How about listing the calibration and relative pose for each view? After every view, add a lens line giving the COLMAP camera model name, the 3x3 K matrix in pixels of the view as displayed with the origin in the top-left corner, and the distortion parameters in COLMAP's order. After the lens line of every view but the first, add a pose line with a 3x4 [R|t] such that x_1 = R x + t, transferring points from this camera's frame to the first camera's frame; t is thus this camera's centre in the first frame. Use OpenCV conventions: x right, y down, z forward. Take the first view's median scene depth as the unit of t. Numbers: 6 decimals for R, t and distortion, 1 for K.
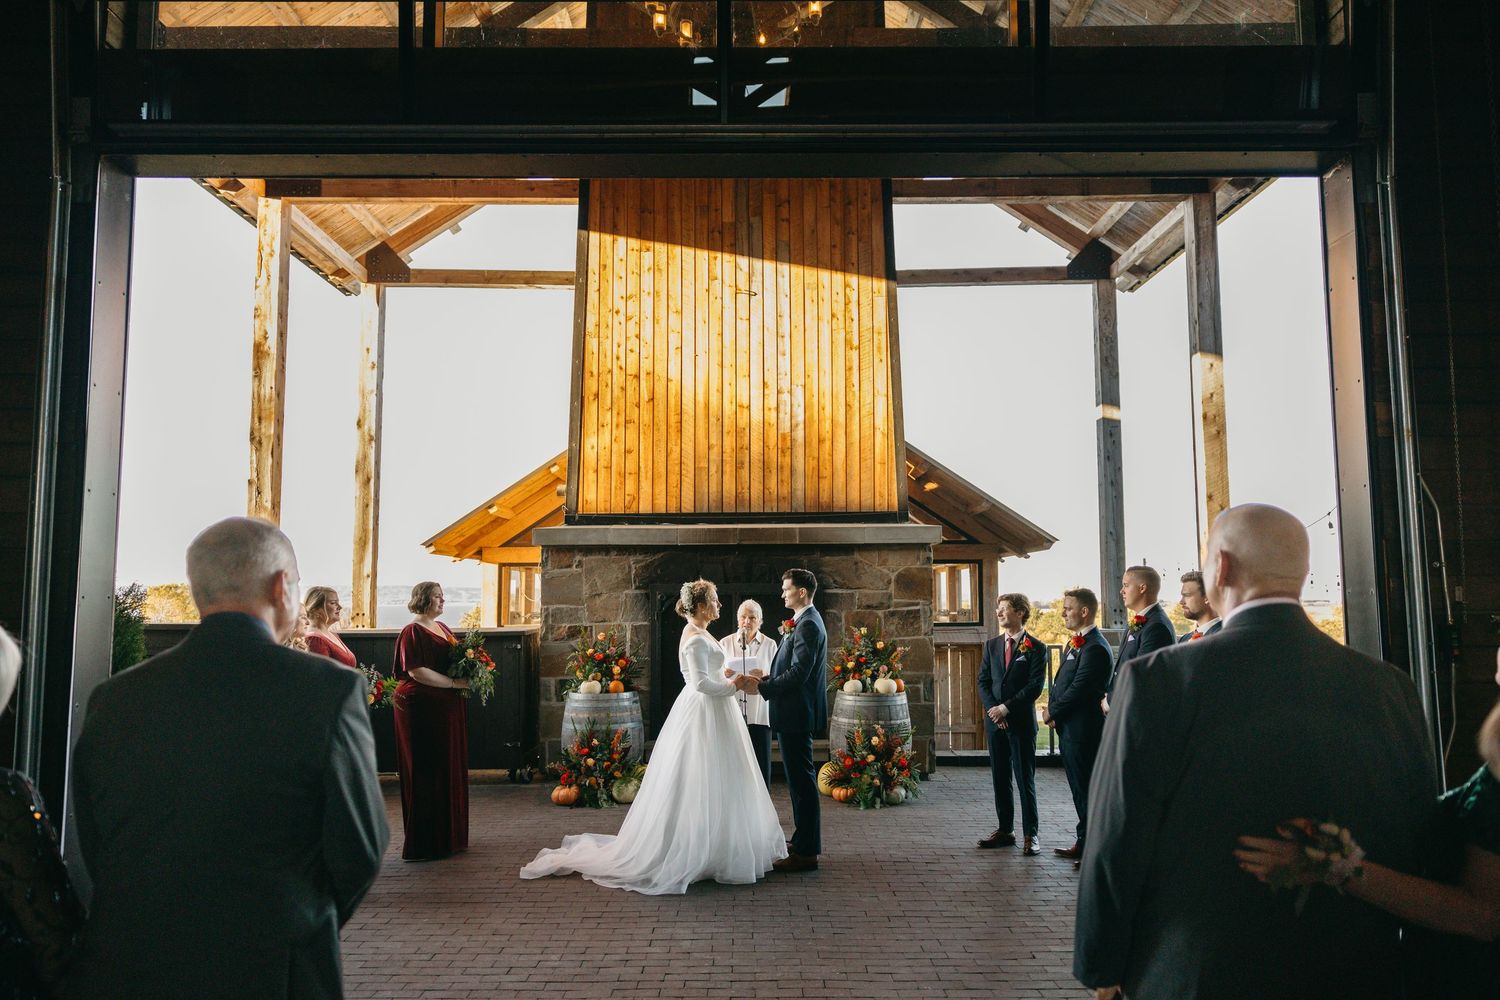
lens RADIAL K [[1088.5, 0, 750.0], [0, 1088.5, 500.0], [0, 0, 1]] dist [-0.008166, -0.000341]
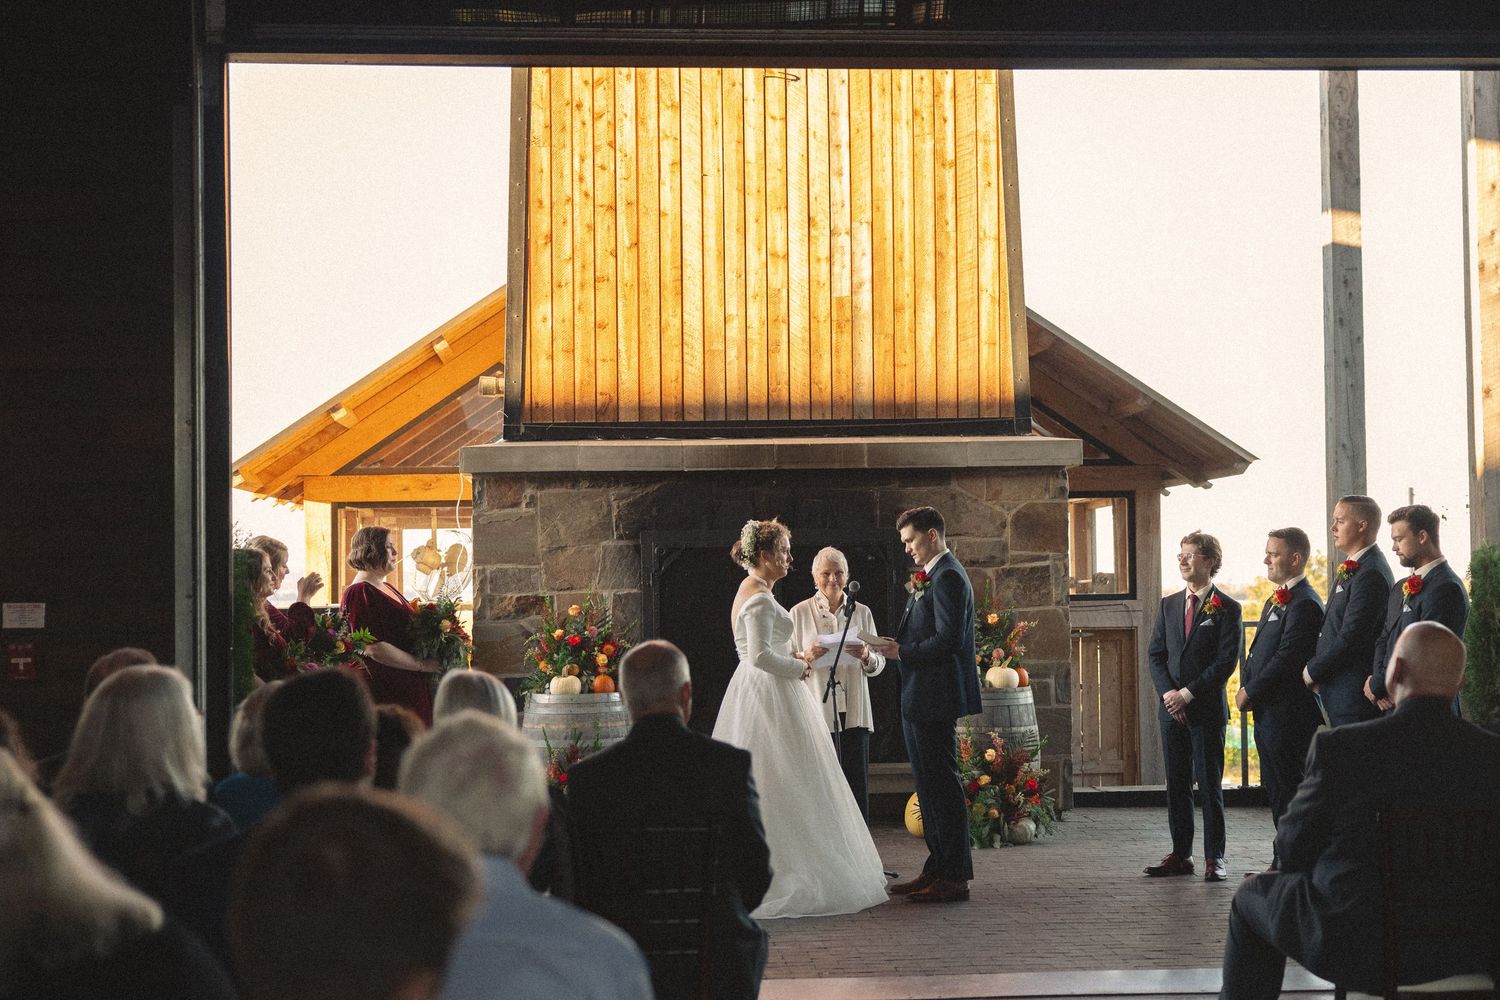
lens RADIAL K [[2556.1, 0, 750.0], [0, 2556.1, 500.0], [0, 0, 1]] dist [0.020230, -0.031091]
pose [[0.997070, -0.007299, 0.076147, -0.141182], [0.003041, 0.998433, 0.055878, -0.026501], [-0.076436, -0.055483, 0.995530, -0.522554]]
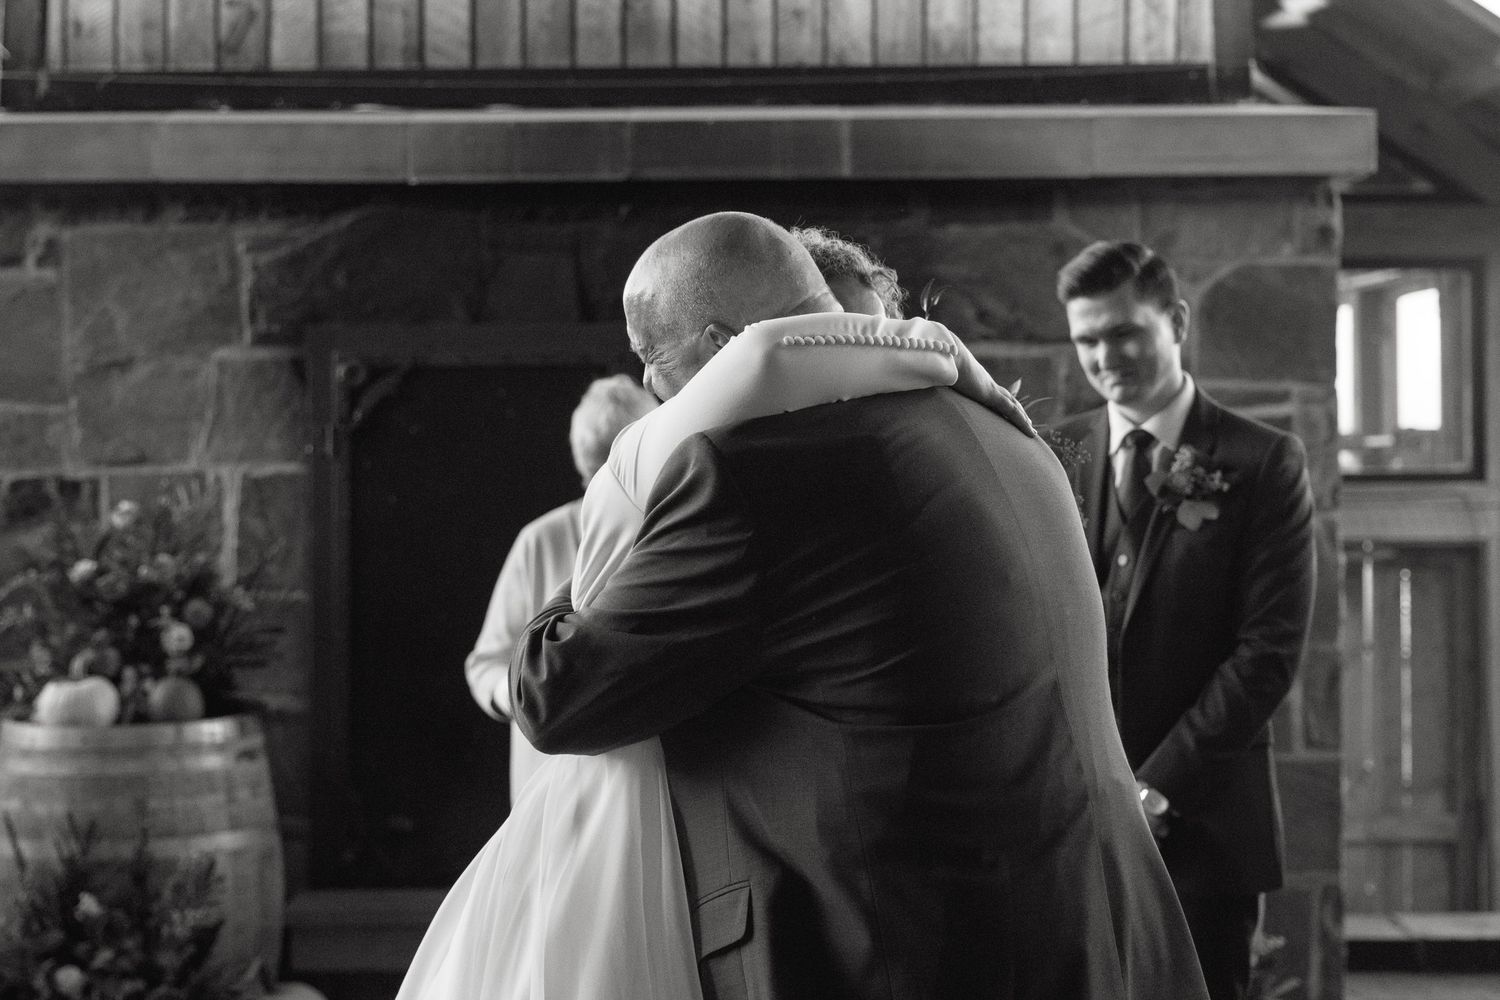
lens RADIAL K [[3030.7, 0, 749.7], [0, 3030.7, 349.0], [0, 0, 1]] dist [0.030400, 0.065745]
pose [[0.999997, -0.001195, 0.002309, 0.017325], [0.001039, 0.997792, 0.066401, 0.032019], [-0.002384, -0.066399, 0.997790, 0.233898]]
